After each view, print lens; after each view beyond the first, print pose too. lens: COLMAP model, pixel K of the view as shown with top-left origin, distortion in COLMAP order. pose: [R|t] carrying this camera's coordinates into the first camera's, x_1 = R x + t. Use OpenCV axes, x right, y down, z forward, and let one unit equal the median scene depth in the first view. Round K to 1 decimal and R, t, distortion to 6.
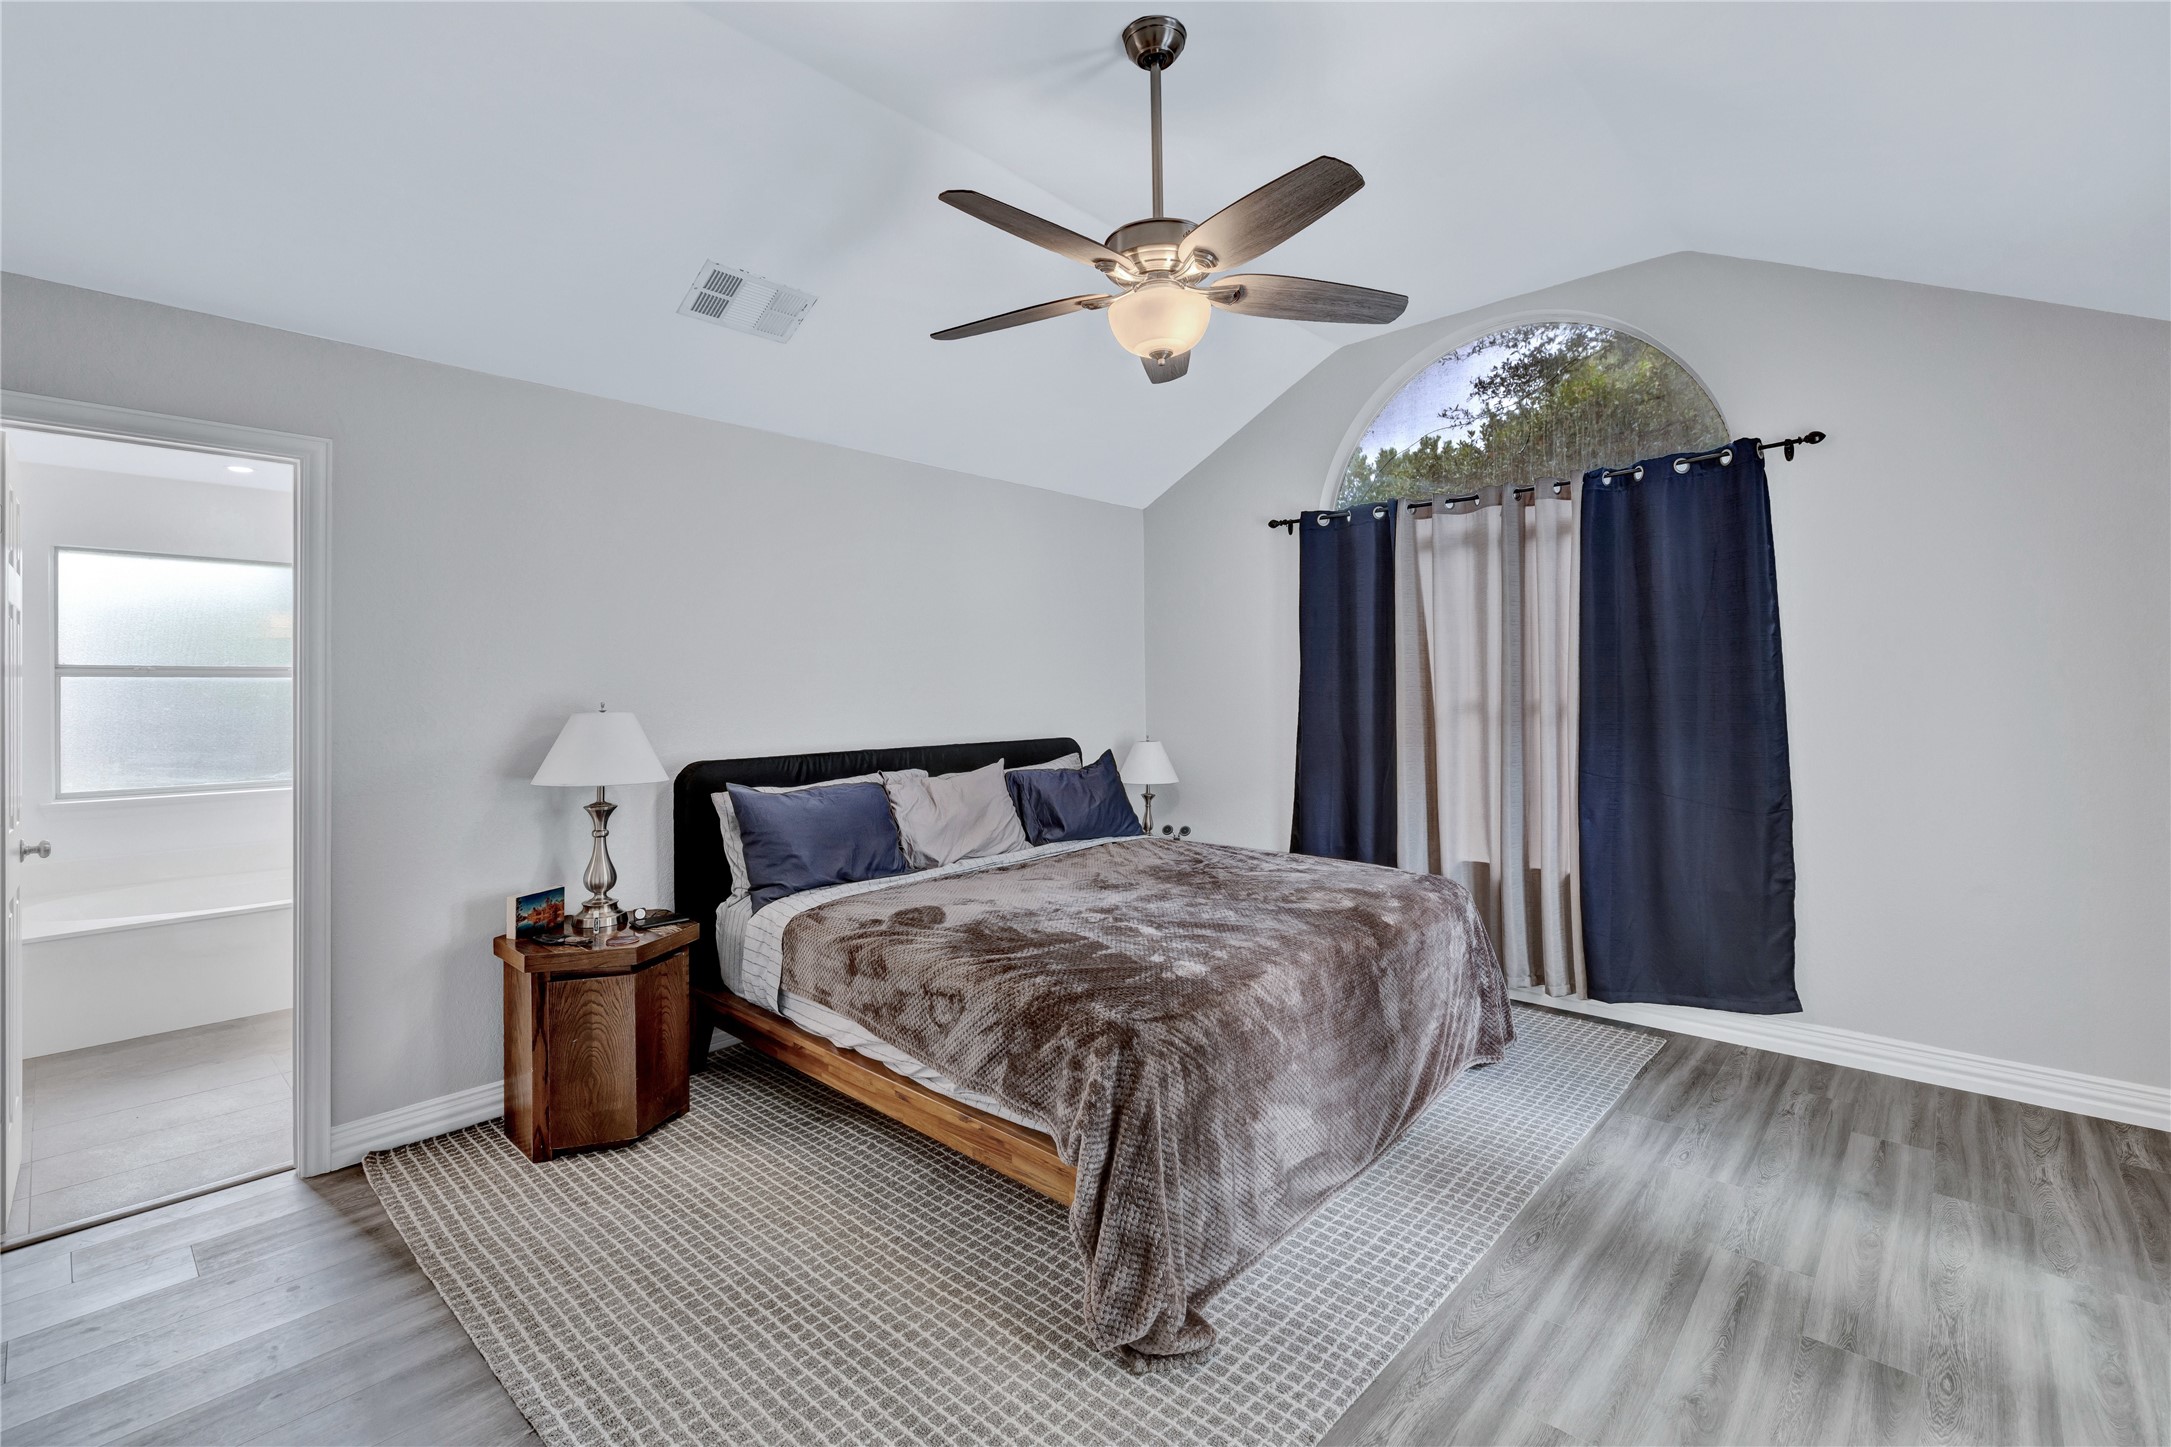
lens RADIAL K [[944.1, 0, 1086.2], [0, 944.1, 675.2], [0, 0, 1]] dist [0.001007, 0.000157]
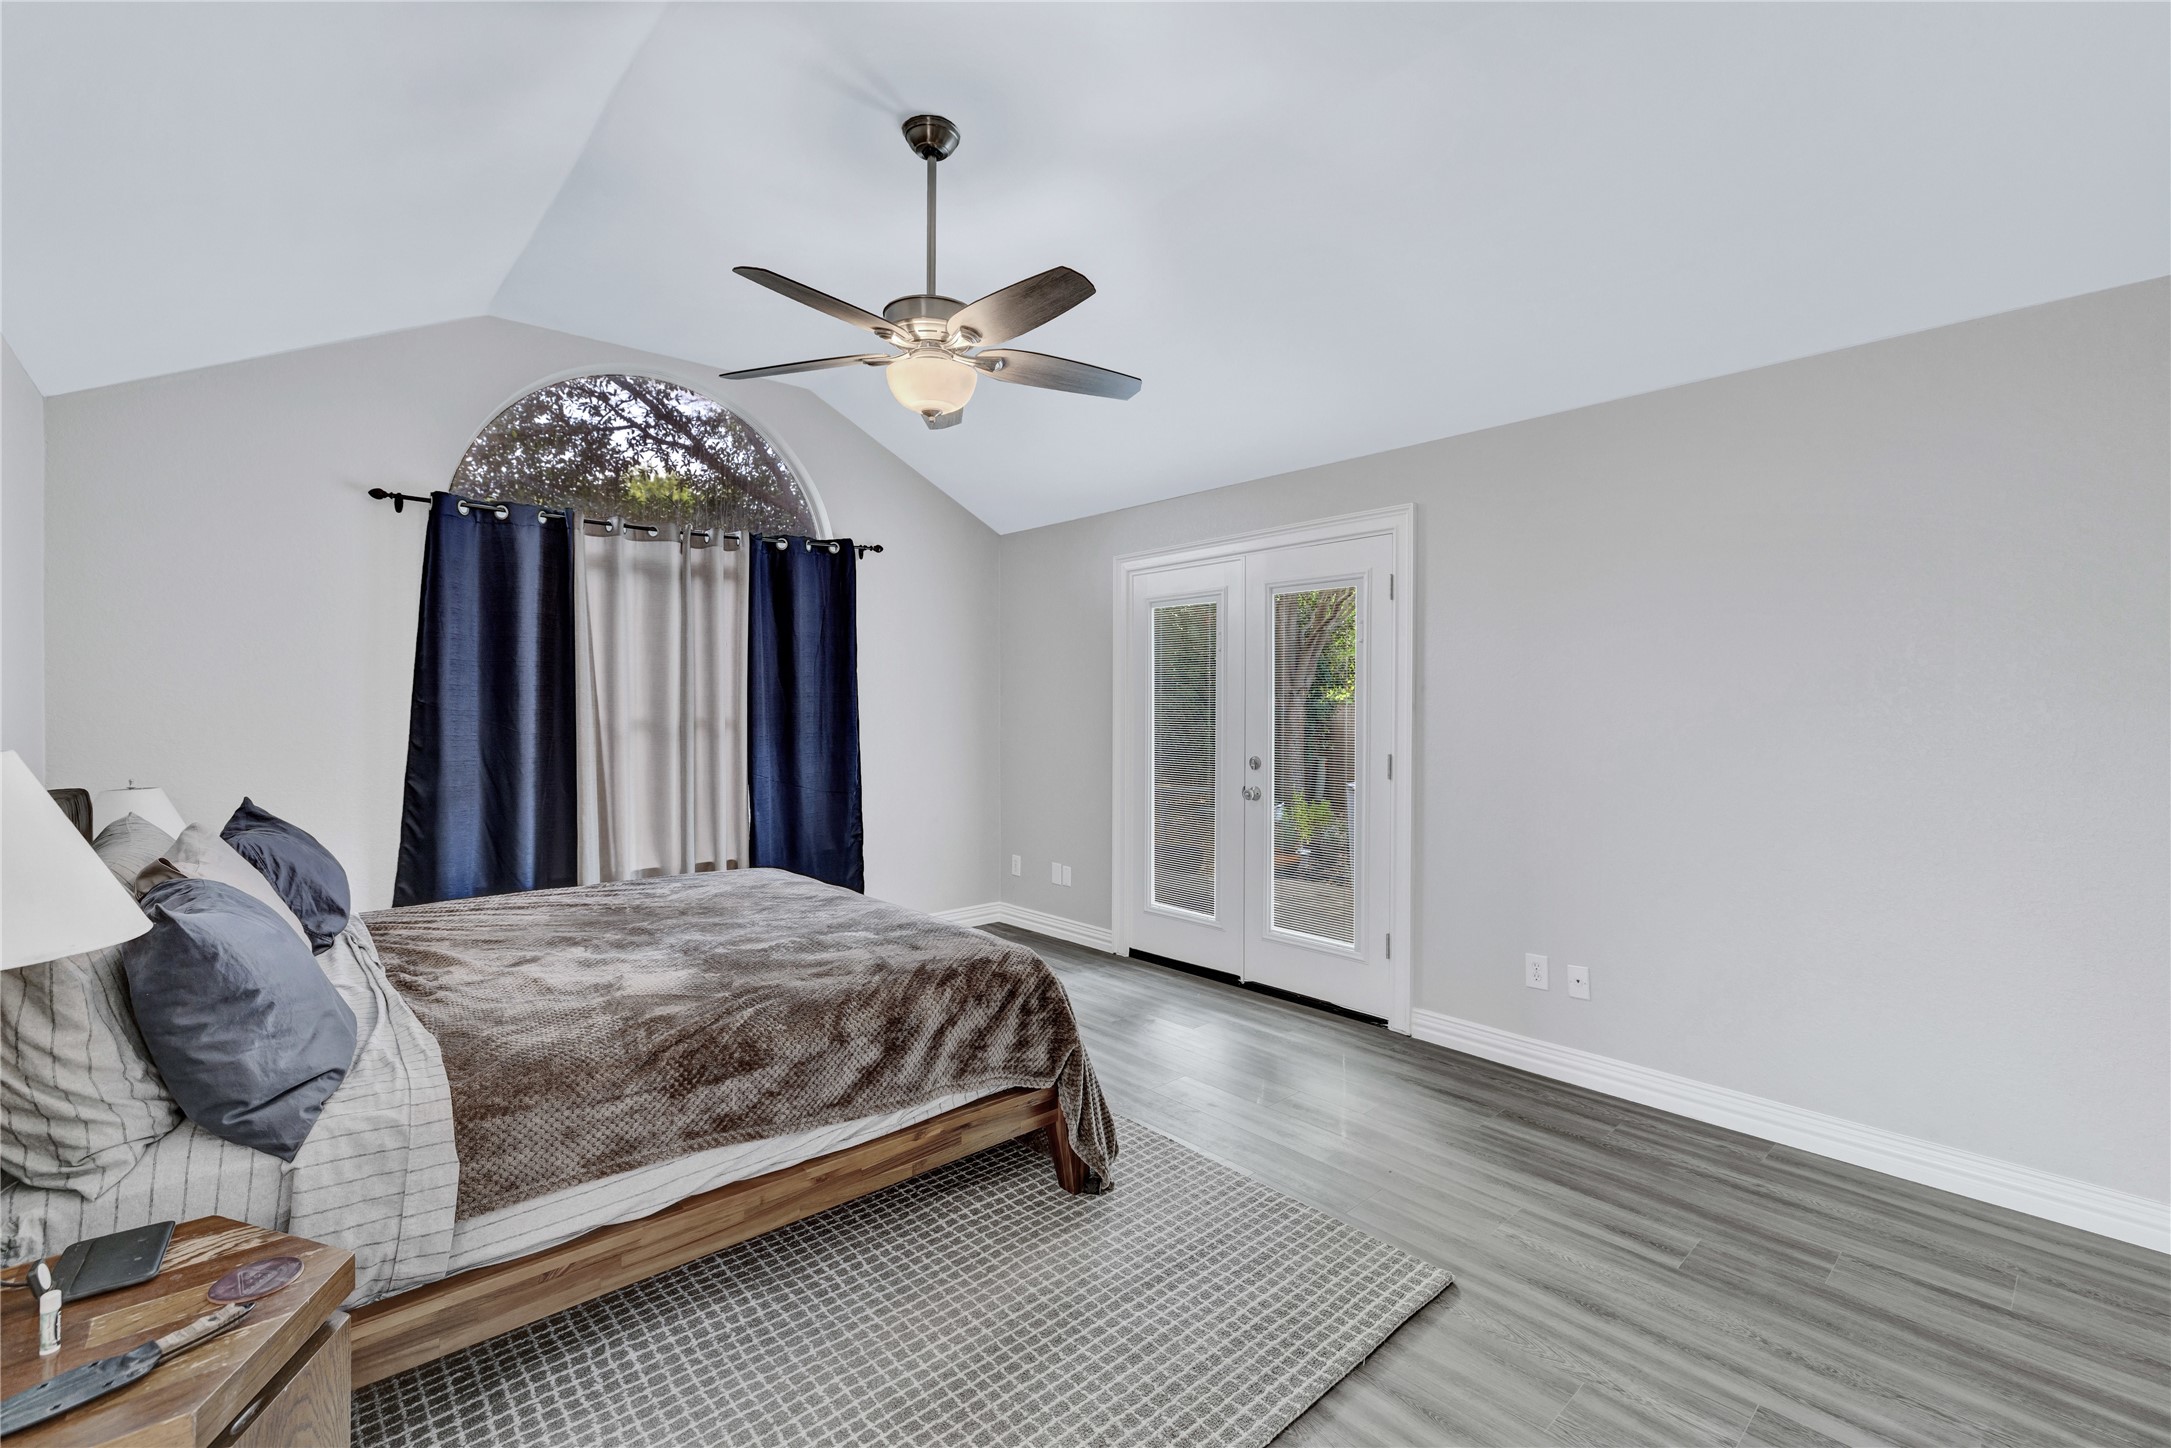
lens RADIAL K [[938.3, 0, 1085.1], [0, 938.3, 707.4], [0, 0, 1]] dist [0.000668, 0.000107]
pose [[0.100929, 0.009305, 0.994850, -0.731561], [-0.013860, 0.999872, -0.007946, 0.019013], [-0.994797, -0.012986, 0.101045, 0.493525]]
